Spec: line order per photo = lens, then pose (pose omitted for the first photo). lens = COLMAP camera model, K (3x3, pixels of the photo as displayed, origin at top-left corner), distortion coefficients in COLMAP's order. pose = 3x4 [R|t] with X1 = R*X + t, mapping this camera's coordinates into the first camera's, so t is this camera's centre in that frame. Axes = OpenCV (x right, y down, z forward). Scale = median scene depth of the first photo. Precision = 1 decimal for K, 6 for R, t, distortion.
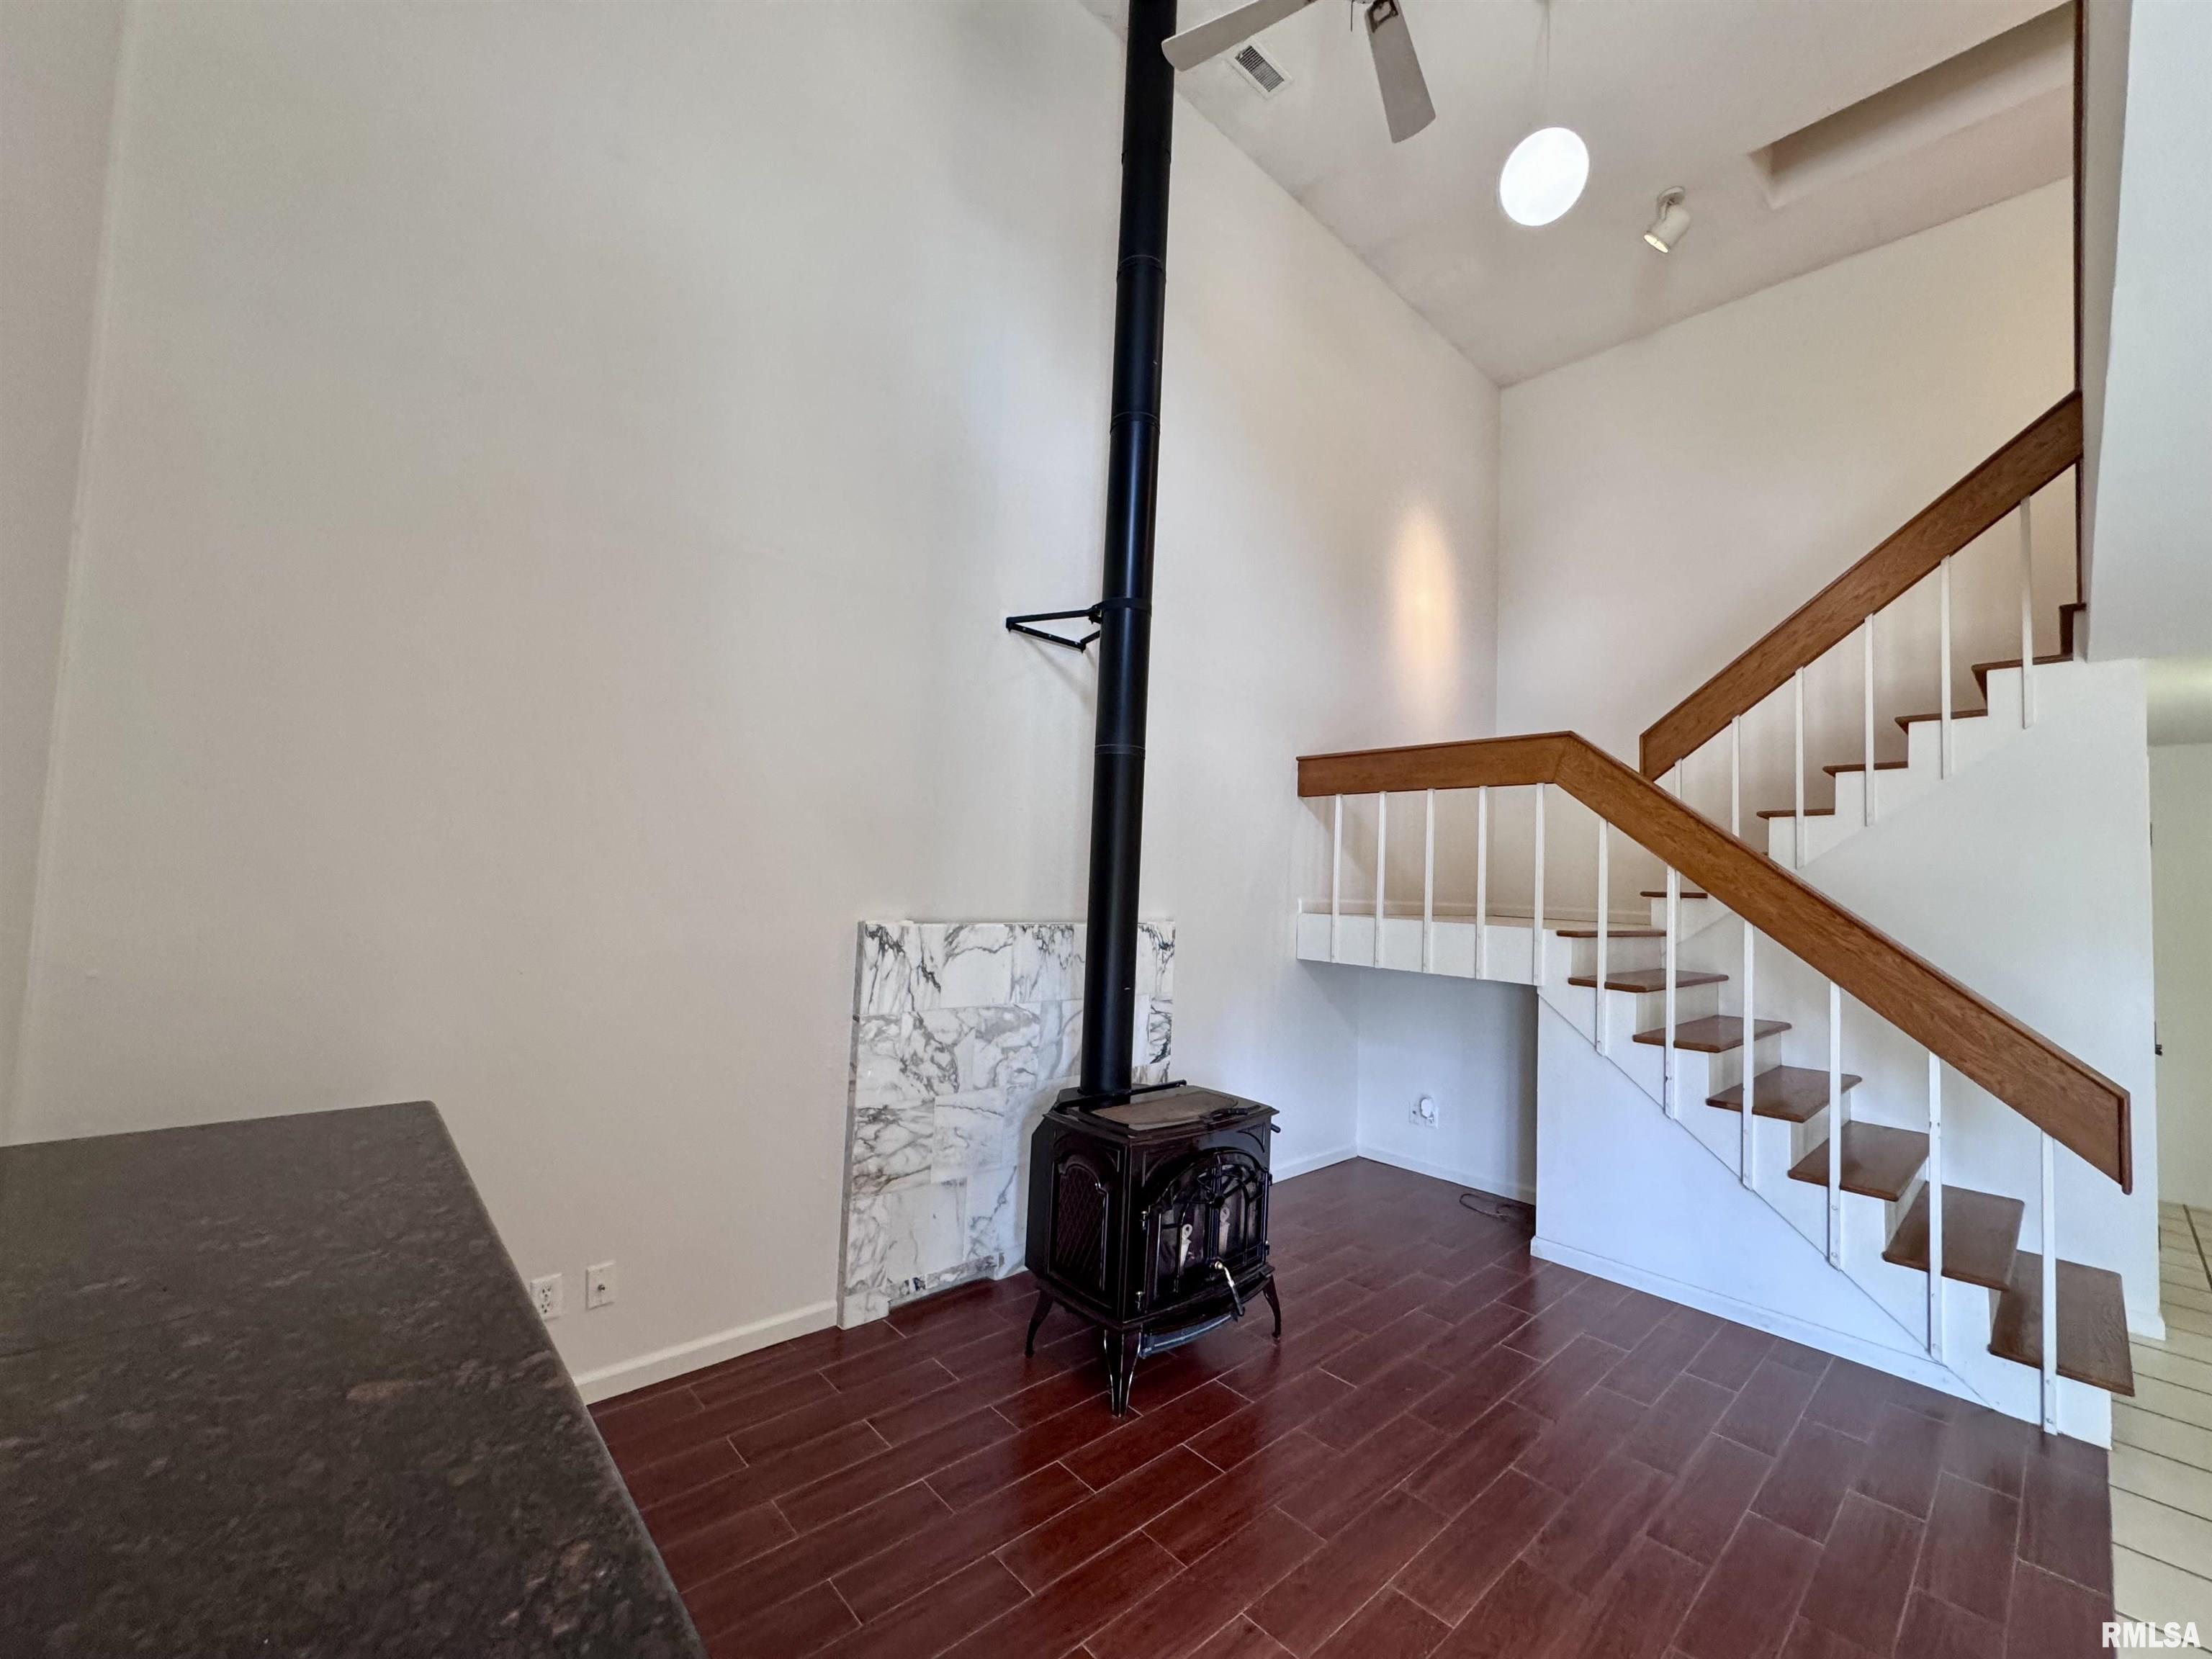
lens RADIAL K [[879.8, 0, 1102.3], [0, 879.8, 825.8], [0, 0, 1]] dist [-0.002131, 0.000512]
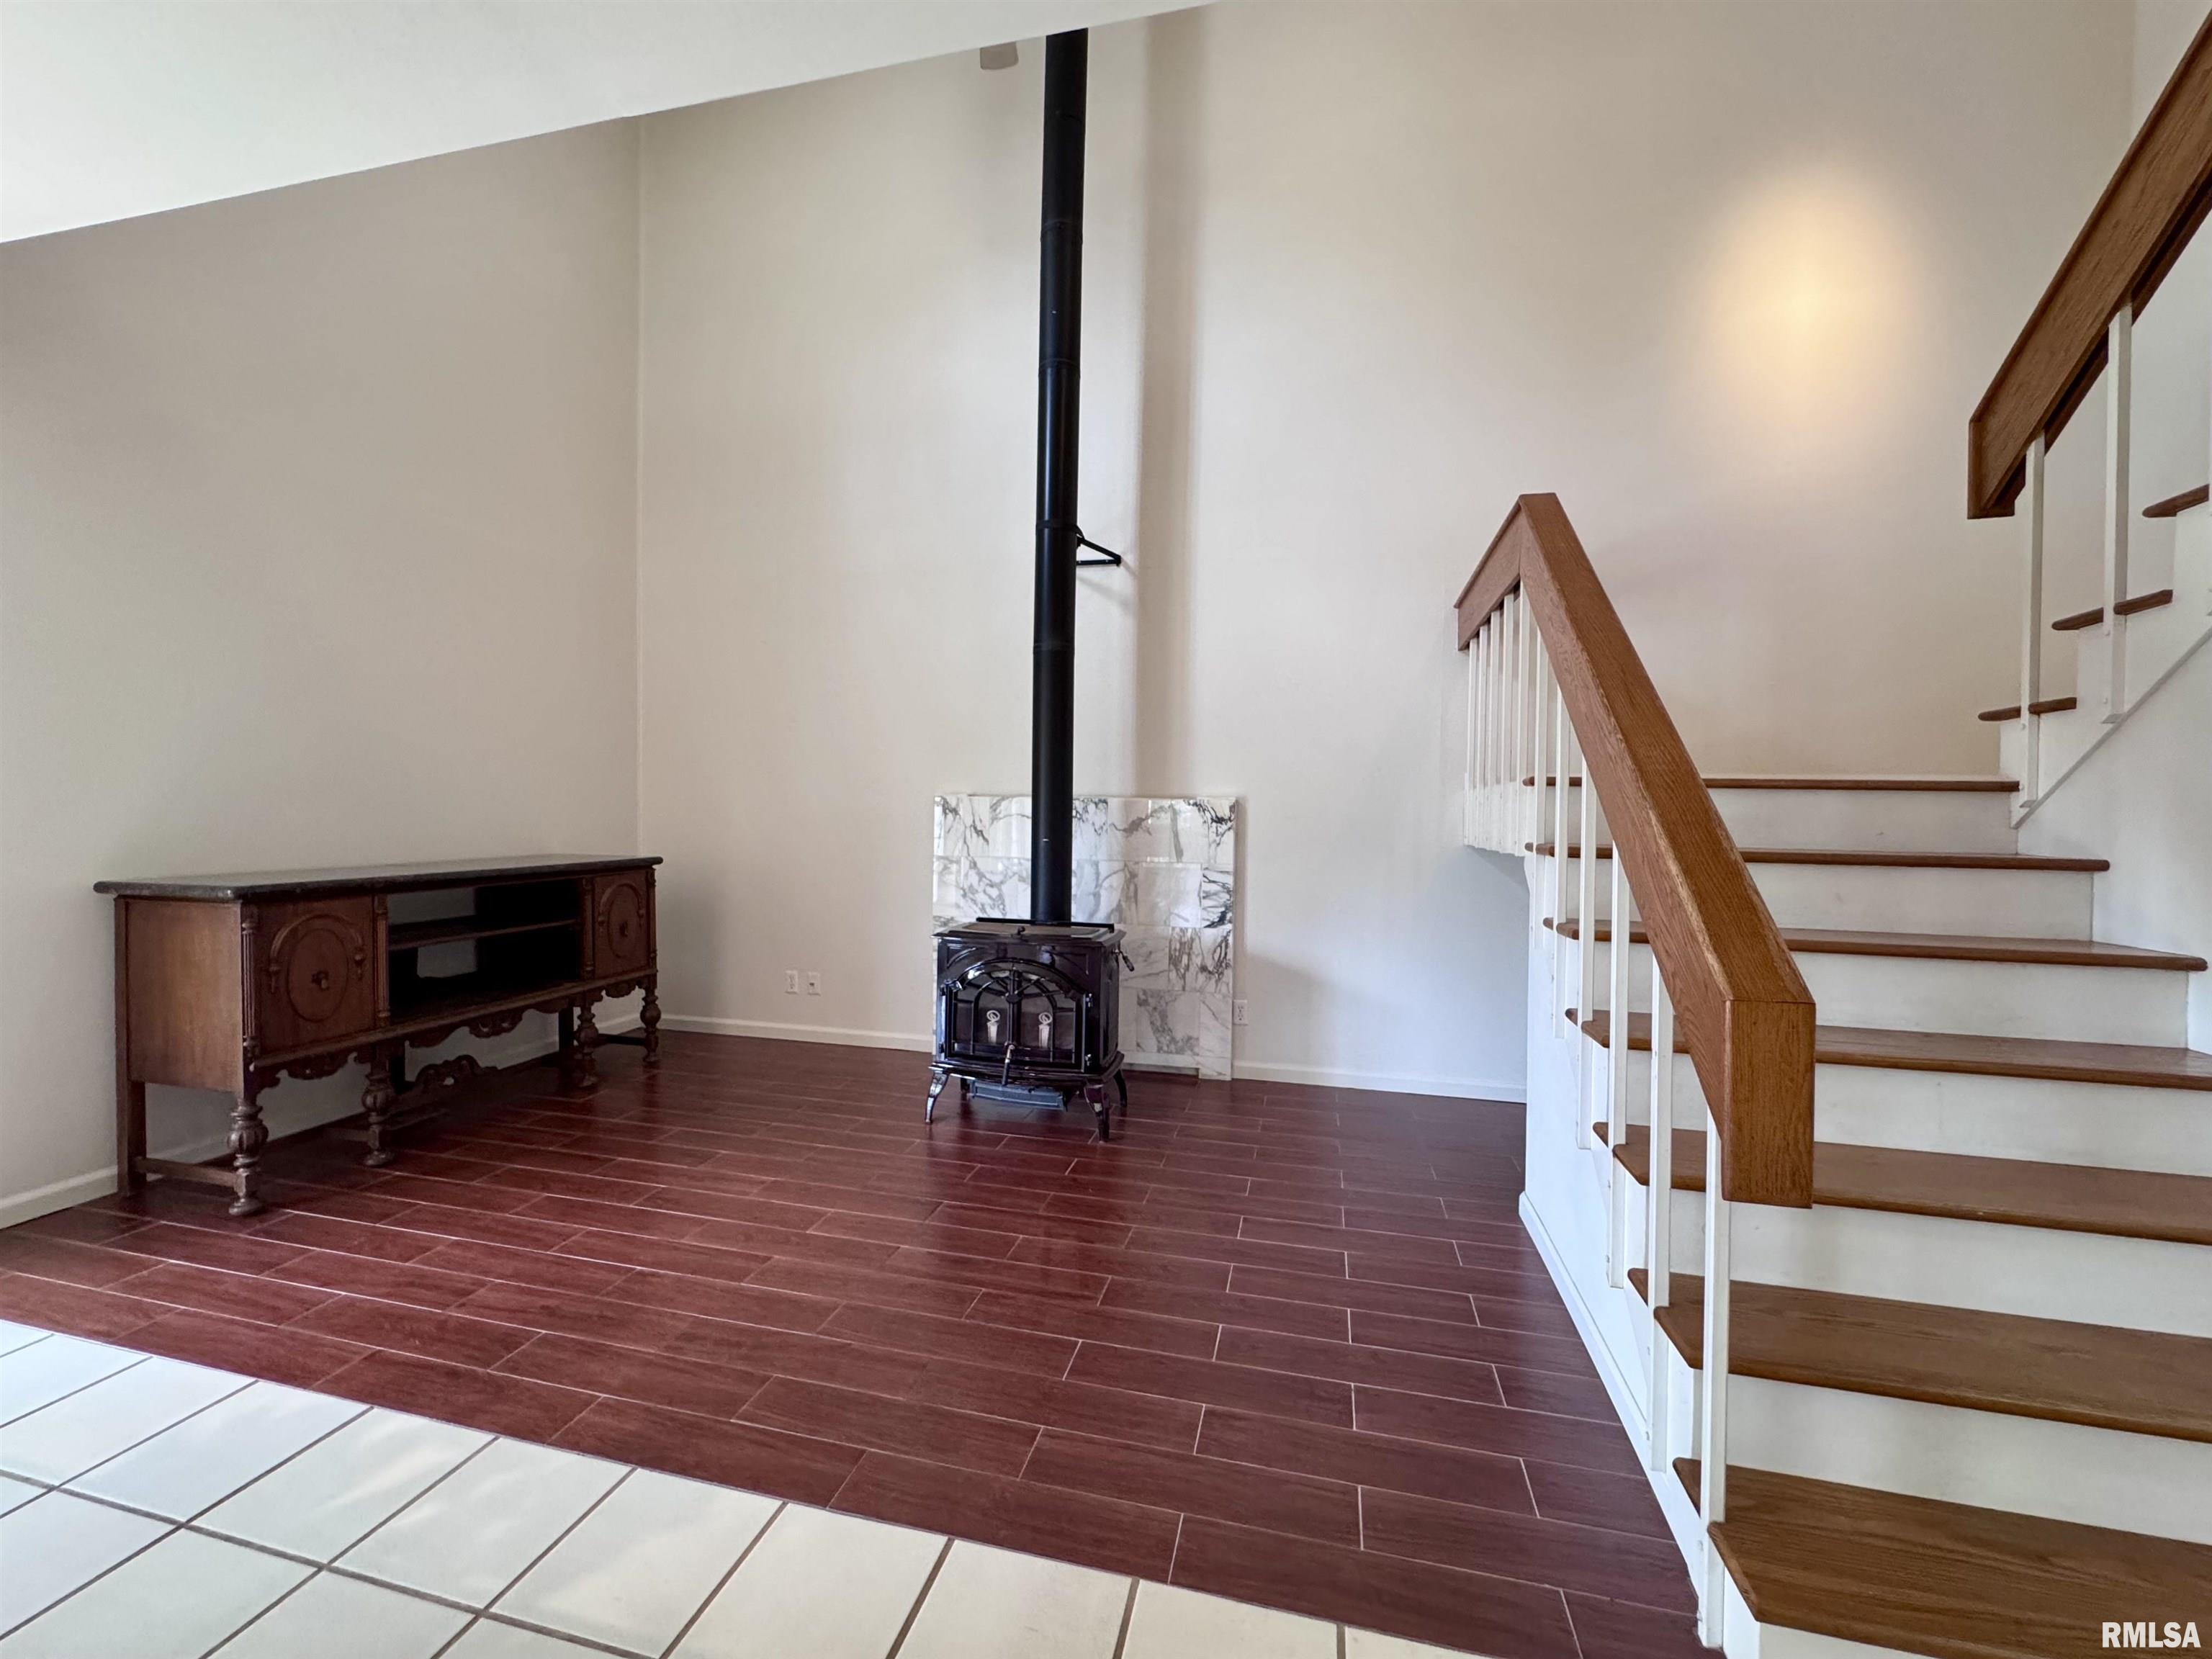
lens RADIAL K [[879.8, 0, 1106.1], [0, 879.8, 826.5], [0, 0, 1]] dist [-0.002131, 0.000512]
pose [[0.563760, -0.020513, -0.825684, 1.086607], [0.061358, 0.997969, 0.017100, 0.147518], [0.823656, -0.060303, 0.563874, 0.364444]]
